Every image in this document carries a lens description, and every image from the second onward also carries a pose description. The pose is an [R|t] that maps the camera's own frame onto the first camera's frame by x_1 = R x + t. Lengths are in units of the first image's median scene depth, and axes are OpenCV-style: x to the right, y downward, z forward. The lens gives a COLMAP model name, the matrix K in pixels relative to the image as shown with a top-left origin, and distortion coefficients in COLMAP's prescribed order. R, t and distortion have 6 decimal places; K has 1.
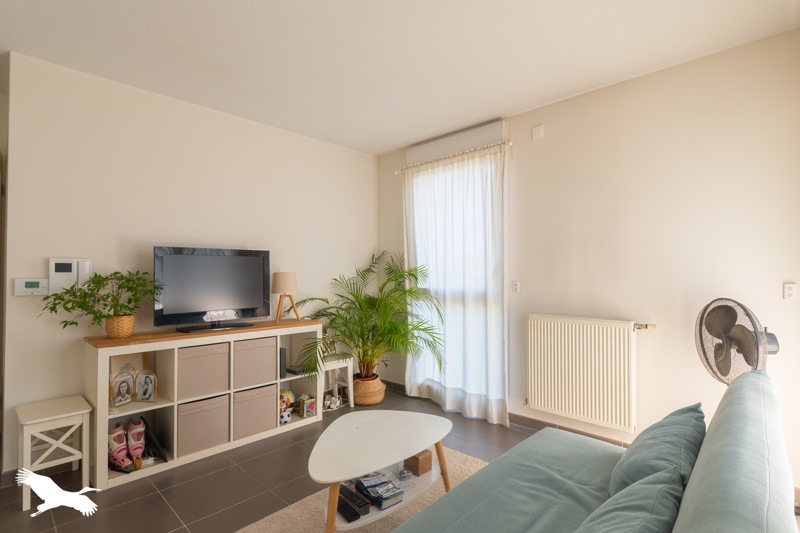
lens RADIAL K [[387.0, 0, 401.8], [0, 387.0, 261.3], [0, 0, 1]] dist [0.016140, -0.000976]
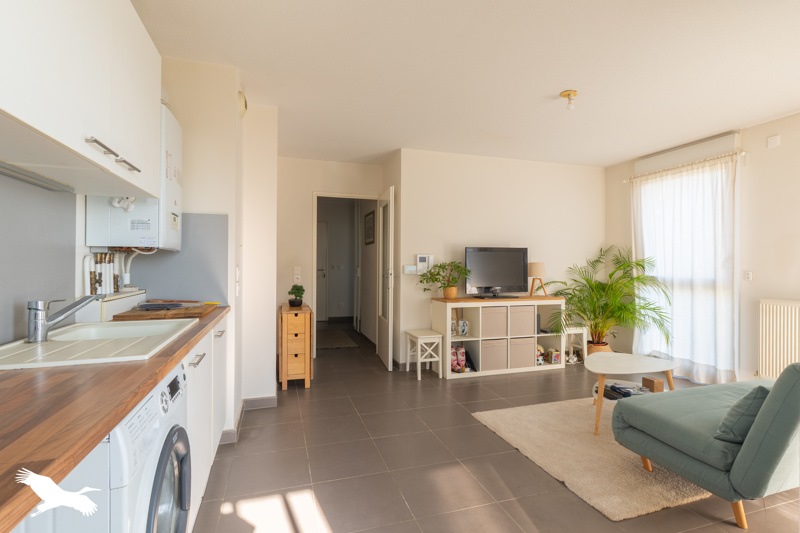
lens RADIAL K [[387.0, 0, 401.8], [0, 387.0, 261.3], [0, 0, 1]] dist [0.016140, -0.000976]
pose [[0.883334, 0.003169, -0.468733, -0.068773], [0.009953, 0.999625, 0.025514, -0.017189], [0.468638, -0.027202, 0.882971, -0.497470]]
